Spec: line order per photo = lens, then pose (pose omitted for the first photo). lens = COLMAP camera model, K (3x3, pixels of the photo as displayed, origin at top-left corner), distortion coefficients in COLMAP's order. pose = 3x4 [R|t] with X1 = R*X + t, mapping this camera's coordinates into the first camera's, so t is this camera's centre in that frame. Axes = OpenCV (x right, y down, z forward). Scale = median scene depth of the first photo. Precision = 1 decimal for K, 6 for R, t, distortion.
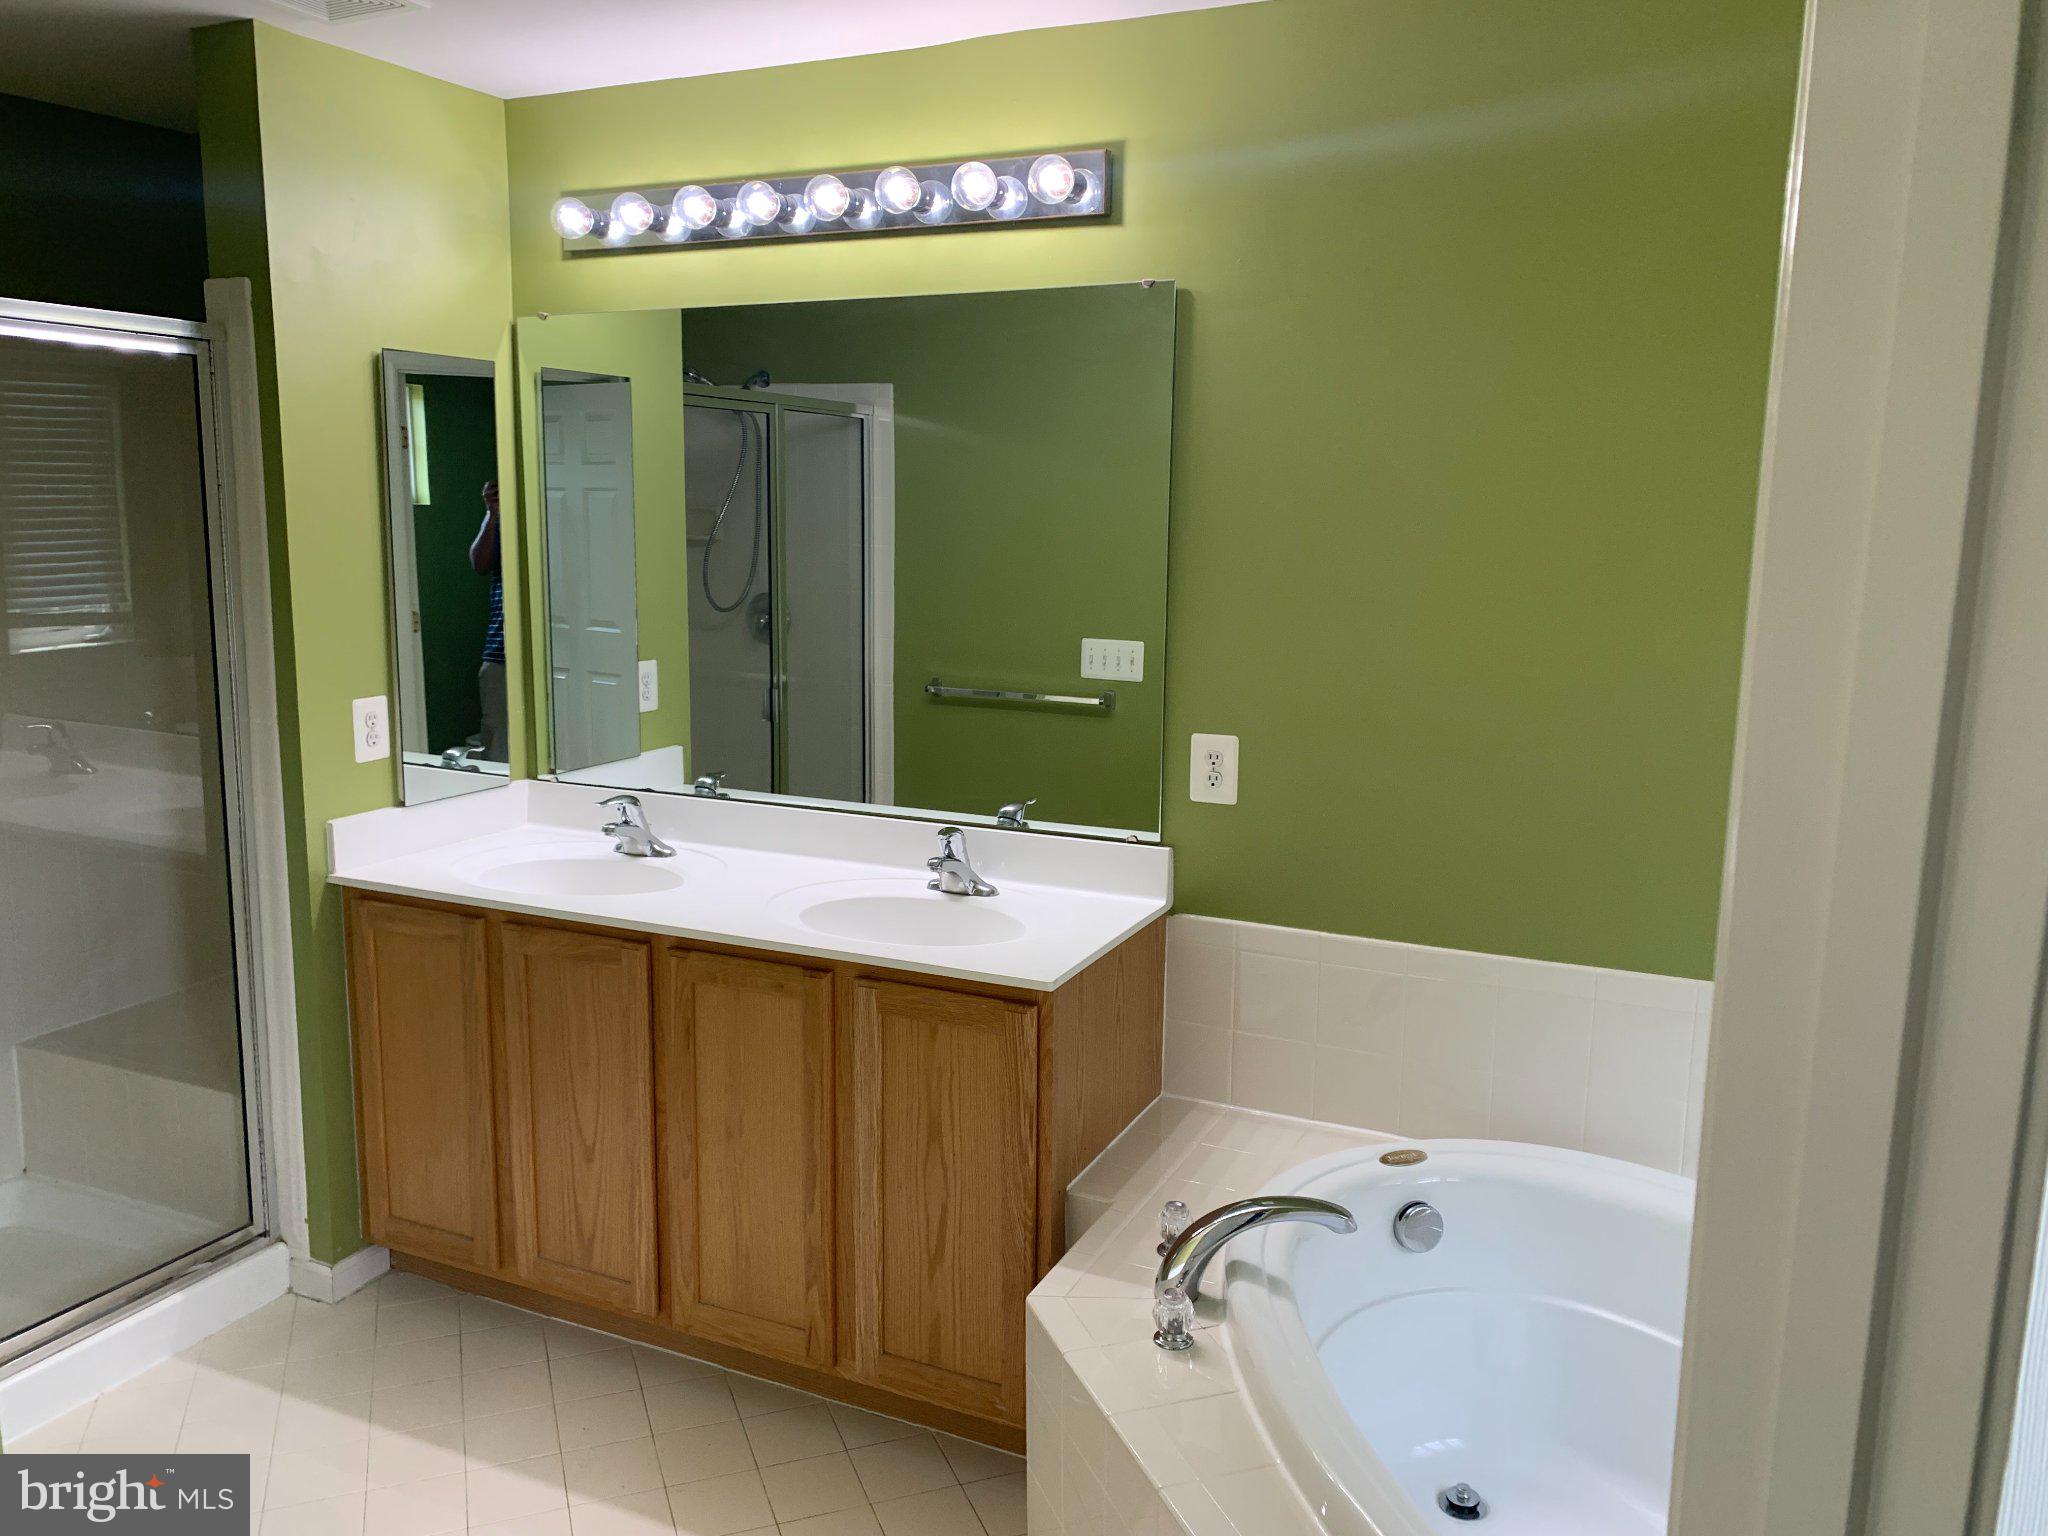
lens RADIAL K [[1542.0, 0, 1021.7], [0, 1542.0, 769.8], [0, 0, 1]] dist [0.036970, -0.029822]
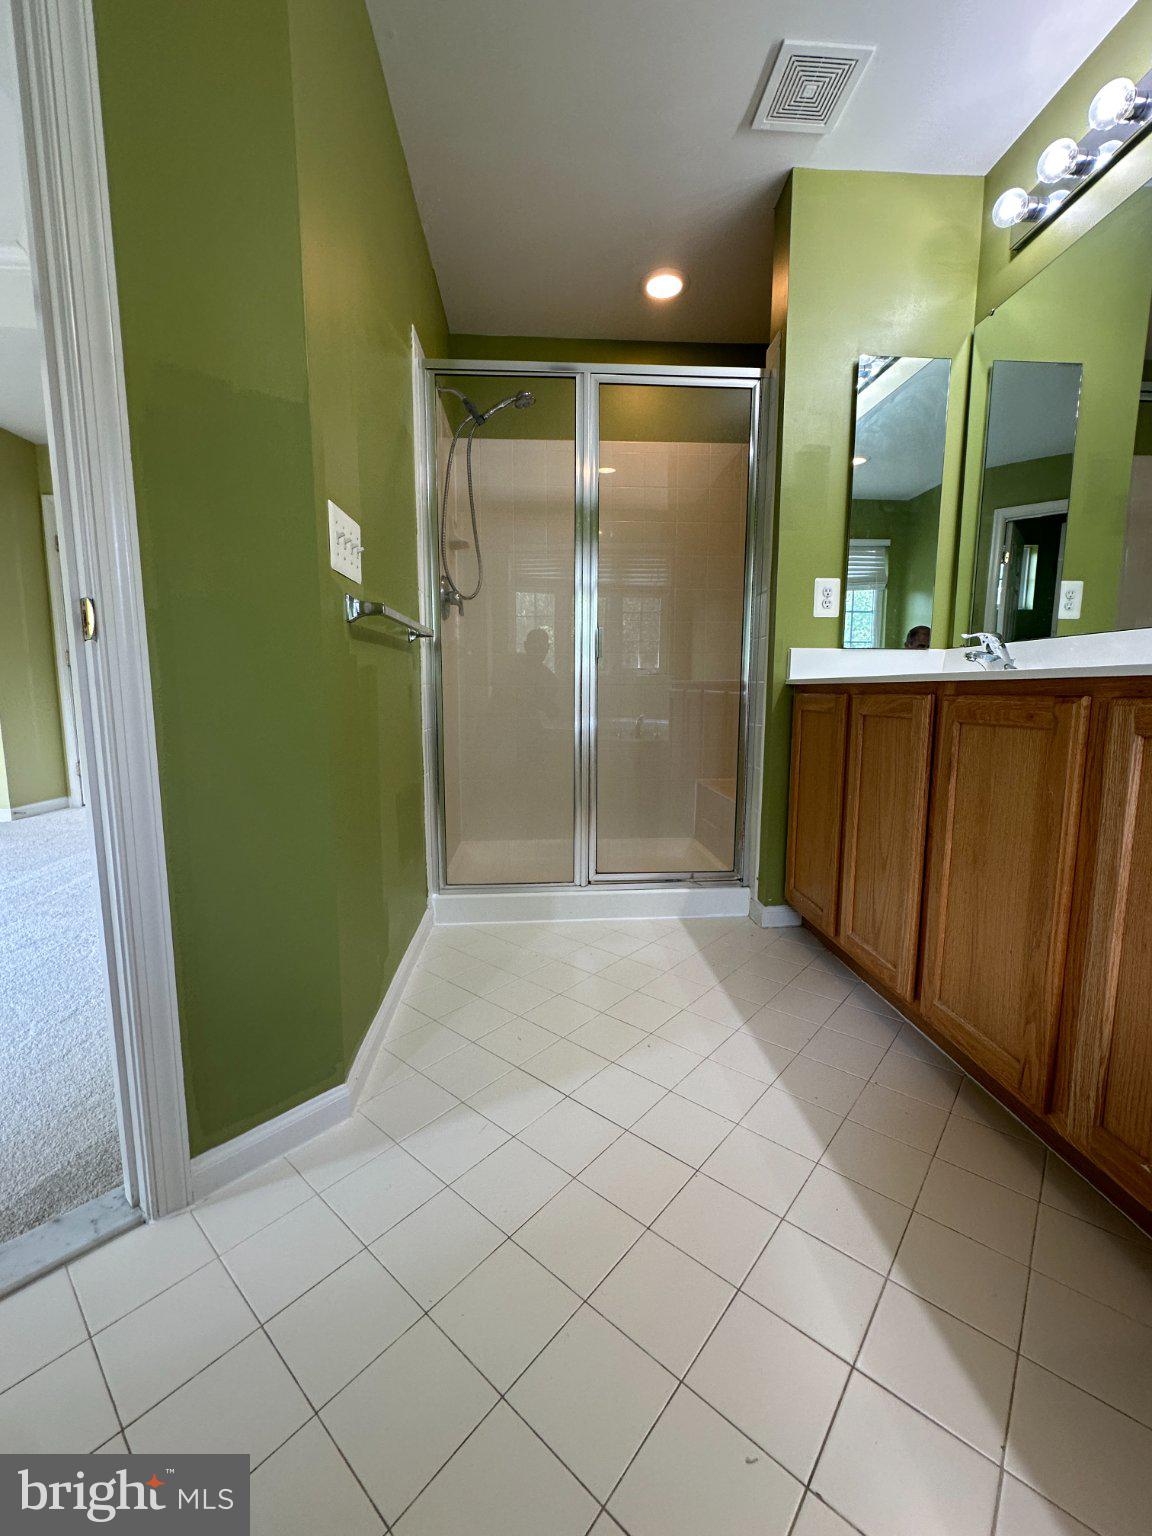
lens RADIAL K [[622.5, 0, 577.4], [0, 622.5, 769.2], [0, 0, 1]] dist [-0.003214, 0.000932]
pose [[0.488270, 0.098660, -0.867098, 0.049341], [-0.131644, 0.990546, 0.038576, 0.170541], [0.862707, 0.095313, 0.496642, 0.466226]]
